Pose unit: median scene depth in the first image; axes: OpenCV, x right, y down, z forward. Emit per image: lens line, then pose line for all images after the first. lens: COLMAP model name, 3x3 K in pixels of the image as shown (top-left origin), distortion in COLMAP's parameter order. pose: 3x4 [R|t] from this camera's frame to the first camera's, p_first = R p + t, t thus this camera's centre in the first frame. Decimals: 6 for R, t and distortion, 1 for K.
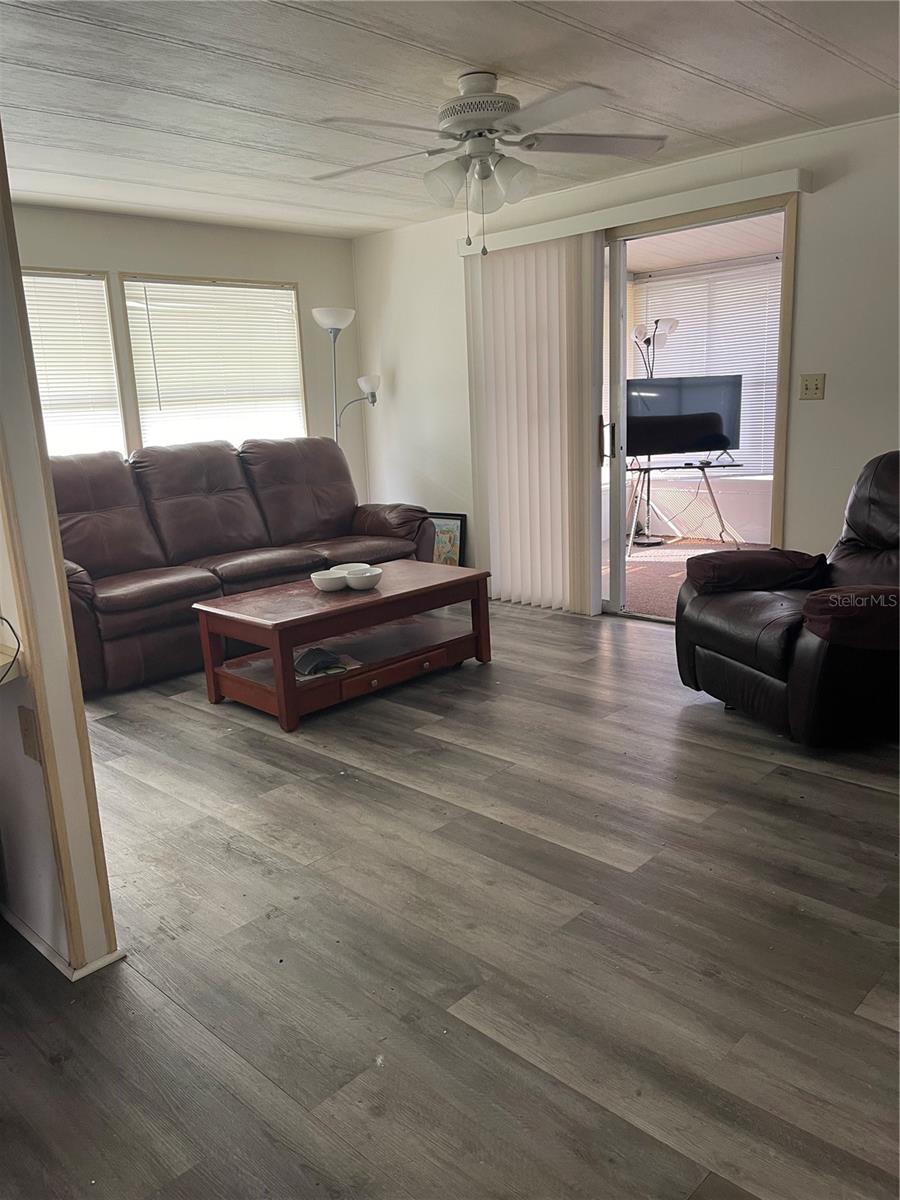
lens RADIAL K [[905.5, 0, 451.0], [0, 905.5, 601.4], [0, 0, 1]] dist [0.055947, -0.071841]
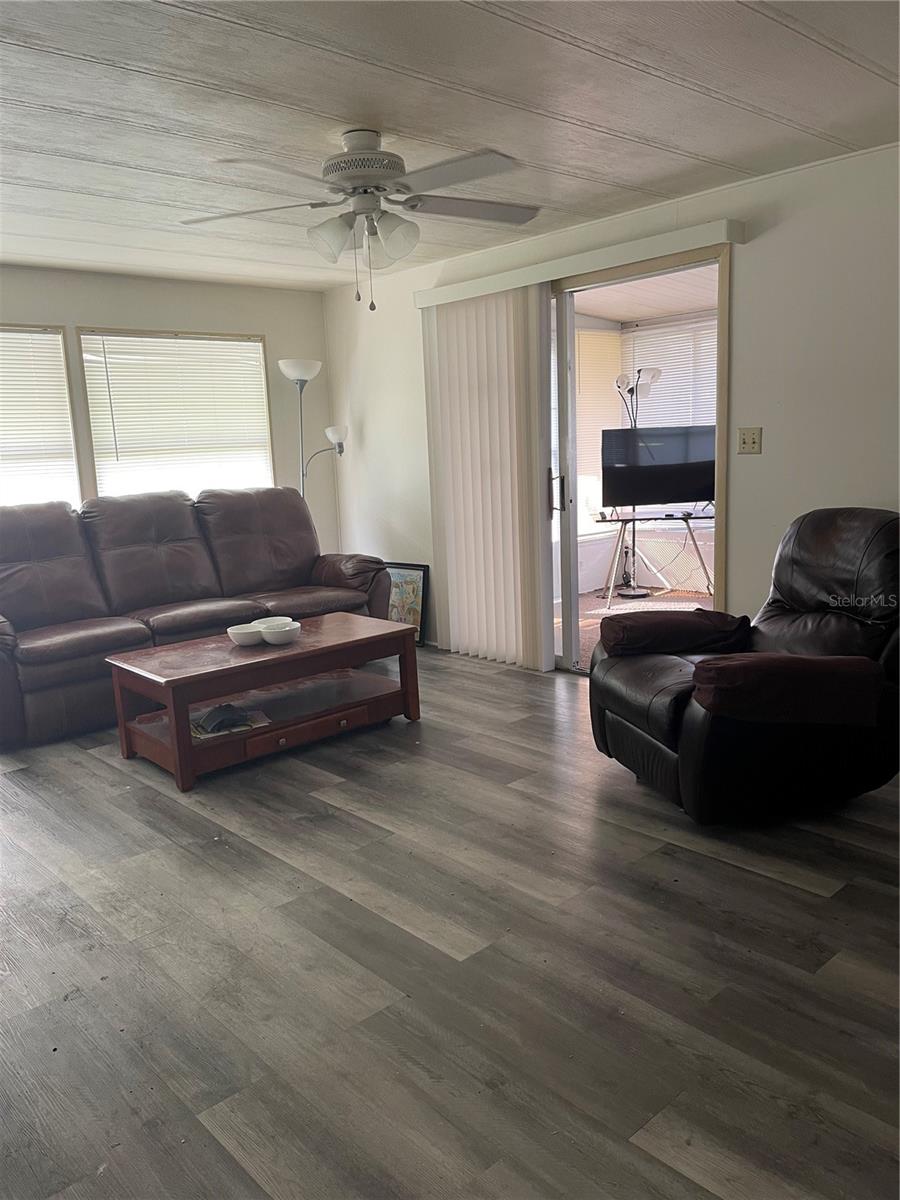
lens RADIAL K [[905.5, 0, 449.0], [0, 905.5, 603.1], [0, 0, 1]] dist [0.055947, -0.071841]
pose [[0.998146, 0.012078, -0.059659, 0.151954], [-0.014721, 0.998921, -0.044057, -0.018280], [0.059062, 0.044854, 0.997246, 0.031287]]
